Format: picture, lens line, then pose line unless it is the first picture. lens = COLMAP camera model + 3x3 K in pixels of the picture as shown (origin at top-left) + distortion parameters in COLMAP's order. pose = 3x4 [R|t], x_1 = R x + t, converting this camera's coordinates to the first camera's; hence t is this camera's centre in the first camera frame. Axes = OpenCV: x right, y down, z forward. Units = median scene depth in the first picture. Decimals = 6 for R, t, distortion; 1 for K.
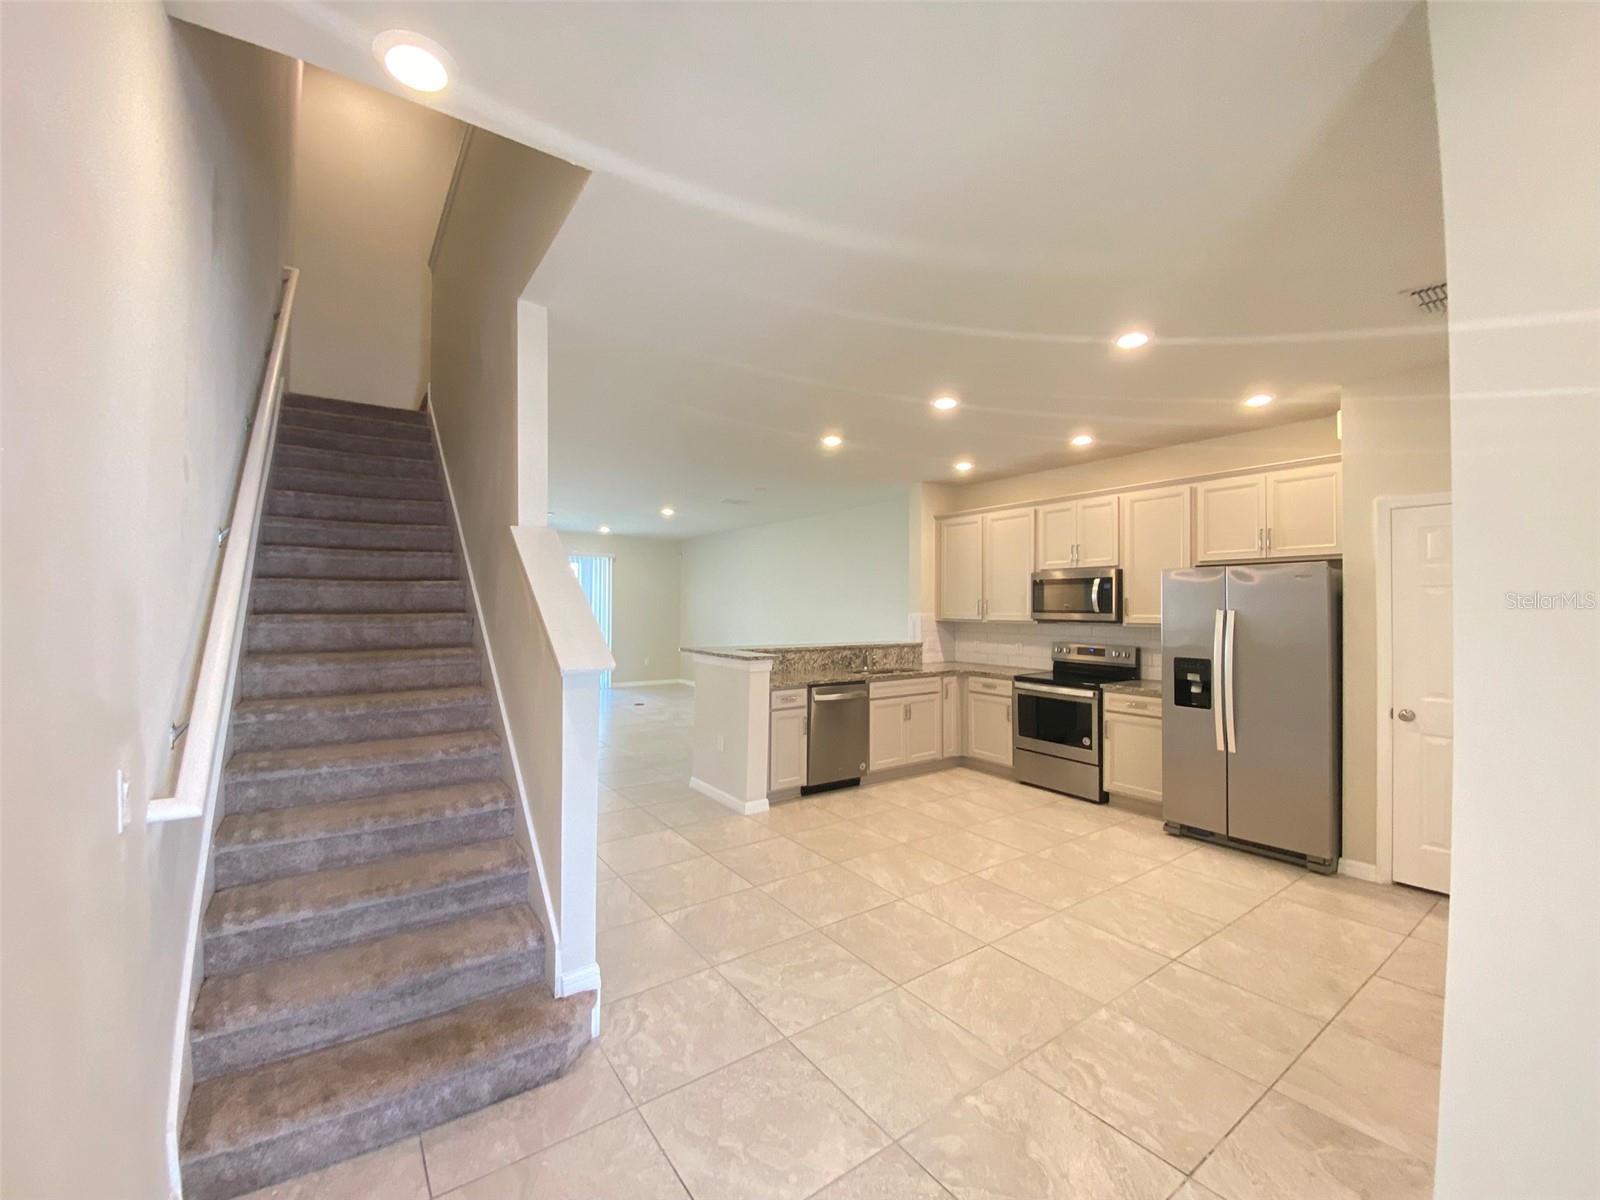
lens RADIAL K [[653.8, 0, 795.4], [0, 653.8, 596.4], [0, 0, 1]] dist [0.026842, -0.000388]
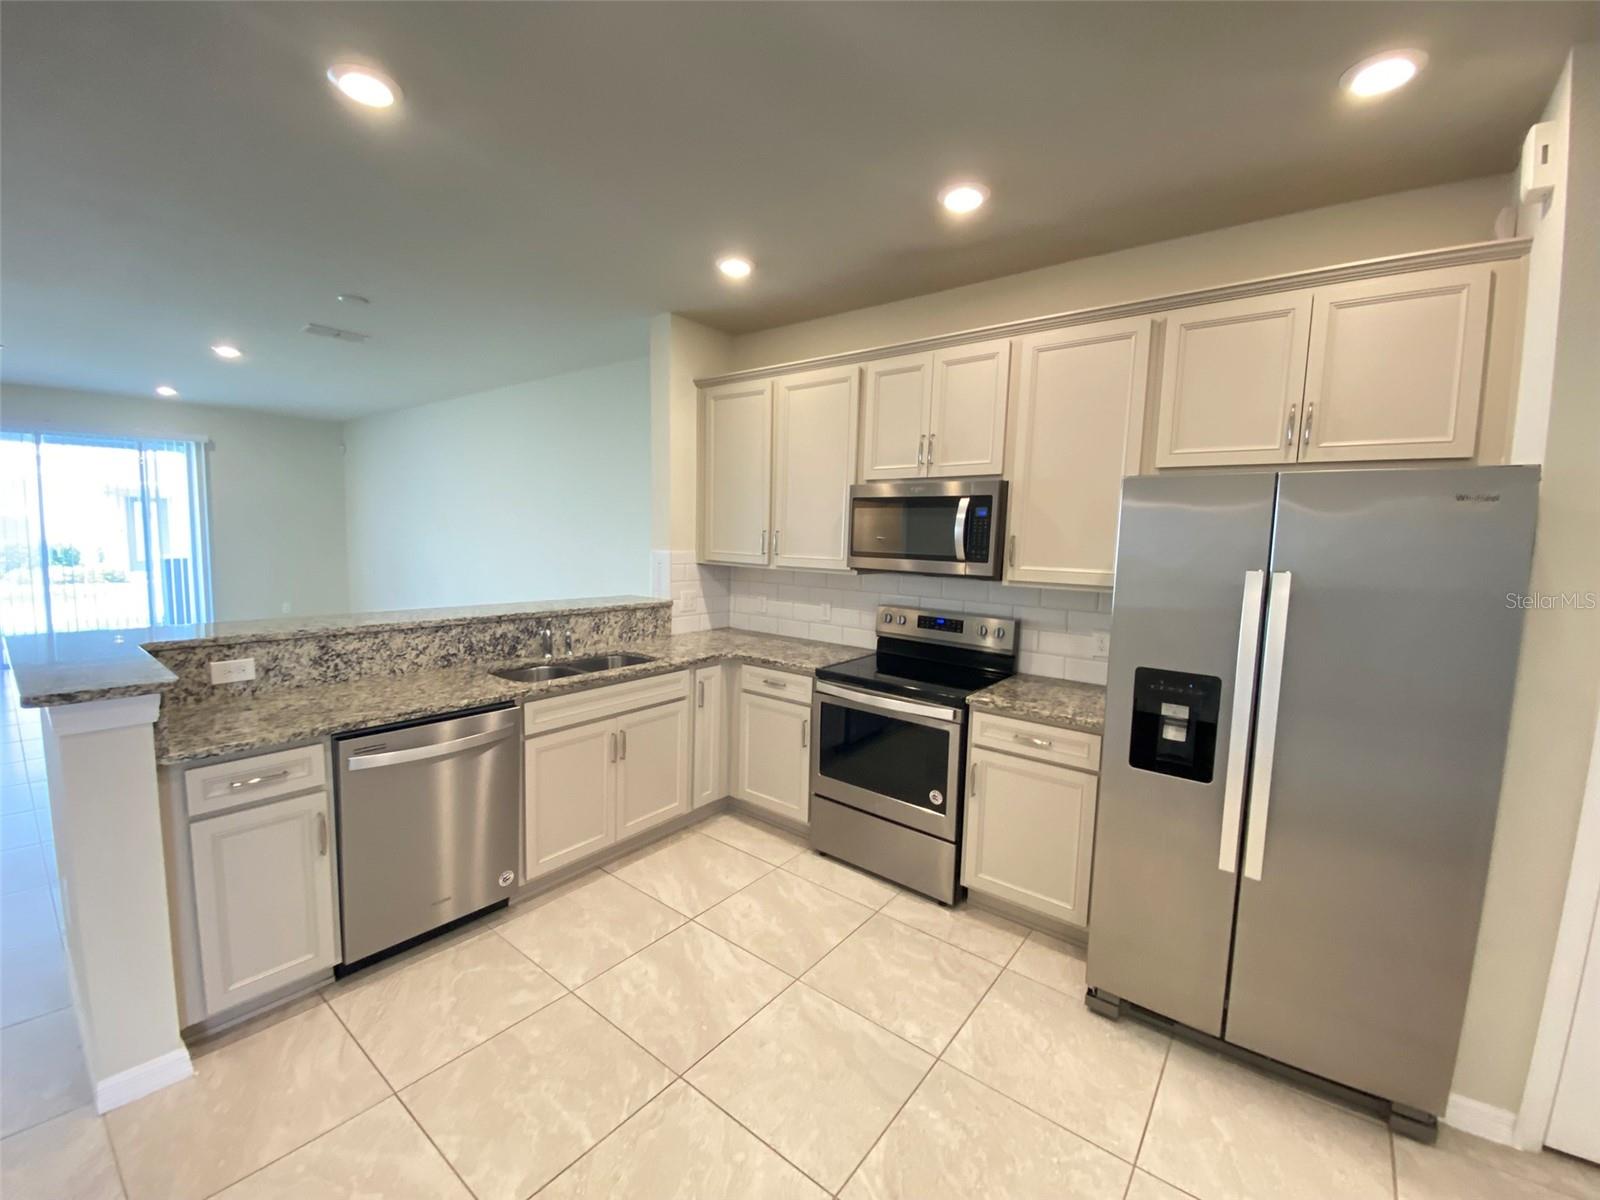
lens RADIAL K [[653.8, 0, 794.7], [0, 653.8, 602.9], [0, 0, 1]] dist [0.026842, -0.000388]
pose [[0.960059, -0.006912, 0.279711, 0.170813], [-0.028100, 0.992258, 0.120969, -0.002323], [-0.278382, -0.123997, 0.952433, 0.511289]]
